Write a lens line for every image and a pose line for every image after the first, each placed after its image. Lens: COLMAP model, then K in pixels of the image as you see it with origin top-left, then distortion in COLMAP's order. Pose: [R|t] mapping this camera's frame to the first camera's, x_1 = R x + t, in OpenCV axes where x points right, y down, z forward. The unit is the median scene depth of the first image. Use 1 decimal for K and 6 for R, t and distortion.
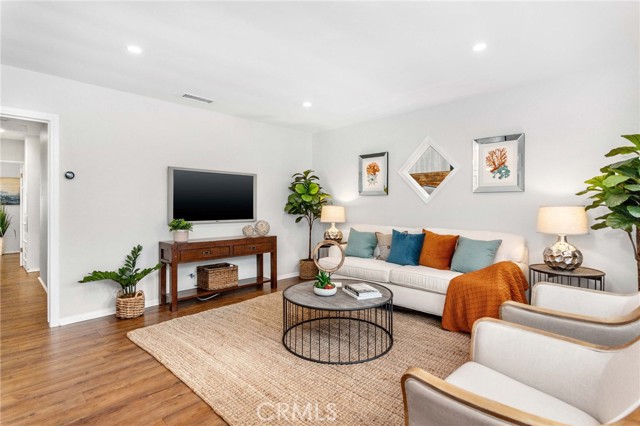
lens RADIAL K [[311.5, 0, 324.8], [0, 311.5, 212.8], [0, 0, 1]] dist [-0.002119, -0.000178]
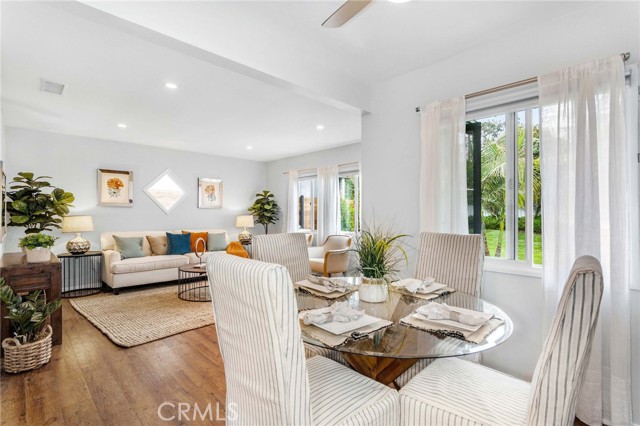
lens RADIAL K [[311.5, 0, 321.8], [0, 311.5, 216.4], [0, 0, 1]] dist [-0.002119, -0.000178]
pose [[0.032918, -0.005149, 0.999445, -1.187242], [0.020861, 0.999772, 0.004464, -0.010120], [-0.999240, 0.020702, 0.033018, 0.247197]]
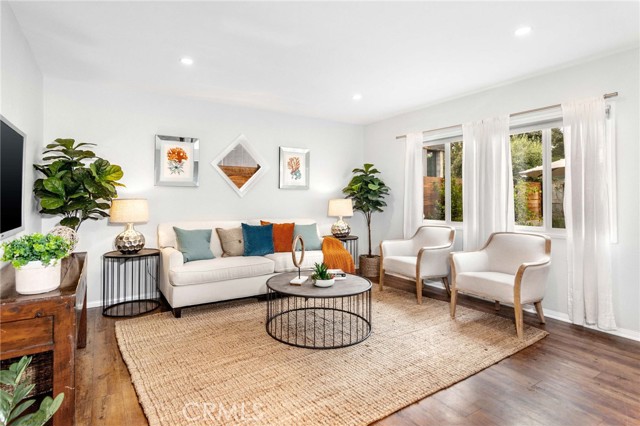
lens RADIAL K [[330.9, 0, 302.8], [0, 330.9, 195.9], [0, 0, 1]] dist [0.001004, -0.000607]
pose [[0.254750, 0.009669, 0.966959, -0.757950], [0.019988, 0.999684, -0.015262, -0.012747], [-0.966800, 0.023215, 0.254476, 0.549739]]
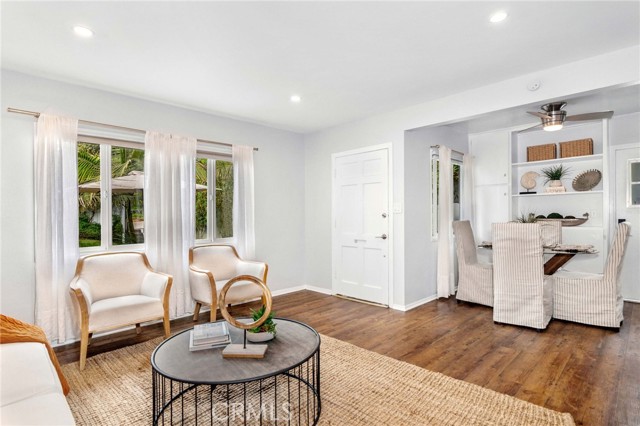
lens RADIAL K [[311.5, 0, 326.1], [0, 311.5, 215.6], [0, 0, 1]] dist [-0.002119, -0.000178]
pose [[-0.999583, 0.018435, 0.022229, -0.120834], [0.018870, 0.999631, 0.019517, -0.018326], [-0.021861, 0.019928, -0.999562, 1.188228]]
